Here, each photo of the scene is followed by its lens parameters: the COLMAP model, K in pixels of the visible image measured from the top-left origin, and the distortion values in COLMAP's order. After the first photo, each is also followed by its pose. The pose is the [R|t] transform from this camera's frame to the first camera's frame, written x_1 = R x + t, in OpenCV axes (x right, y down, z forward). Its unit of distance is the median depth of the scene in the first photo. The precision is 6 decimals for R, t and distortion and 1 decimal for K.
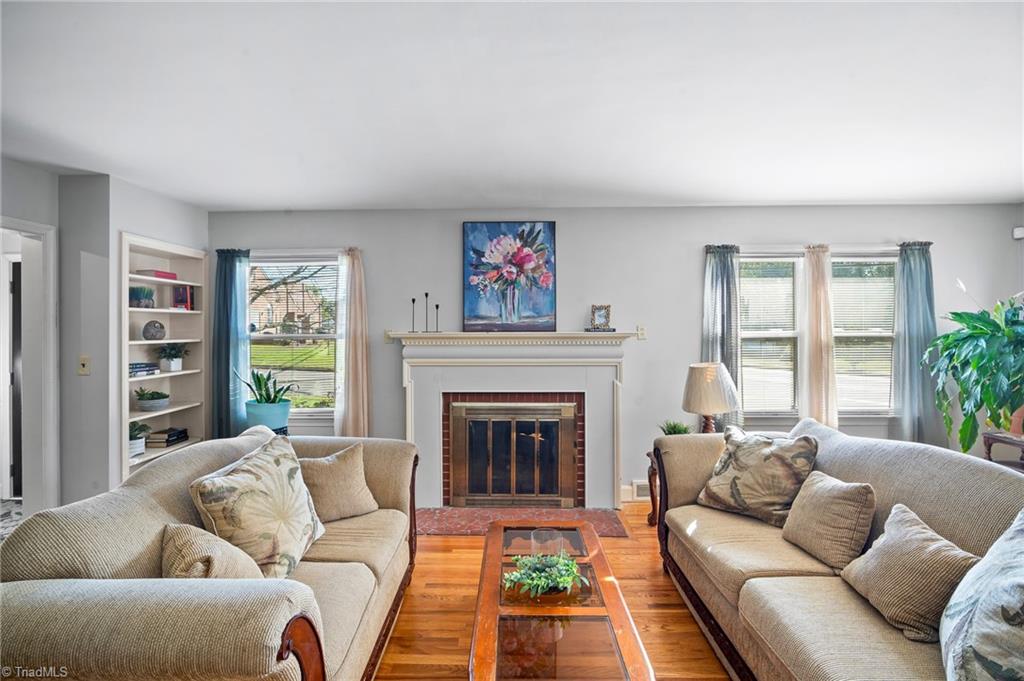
lens RADIAL K [[455.7, 0, 505.1], [0, 455.7, 328.4], [0, 0, 1]] dist [-0.002811, 0.000342]
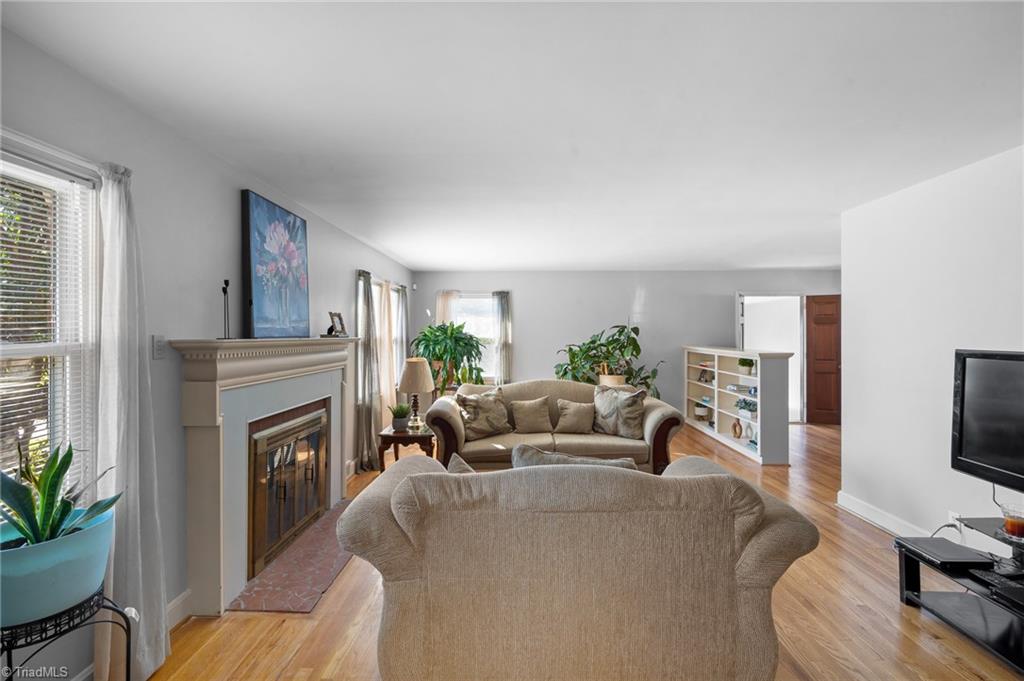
lens RADIAL K [[447.5, 0, 509.5], [0, 447.5, 337.3], [0, 0, 1]] dist [-0.015636, 0.000059]
pose [[0.018233, -0.000233, 0.999834, -0.808075], [0.007142, 0.999974, 0.000103, 0.009212], [-0.999808, 0.007139, 0.018234, 0.567322]]
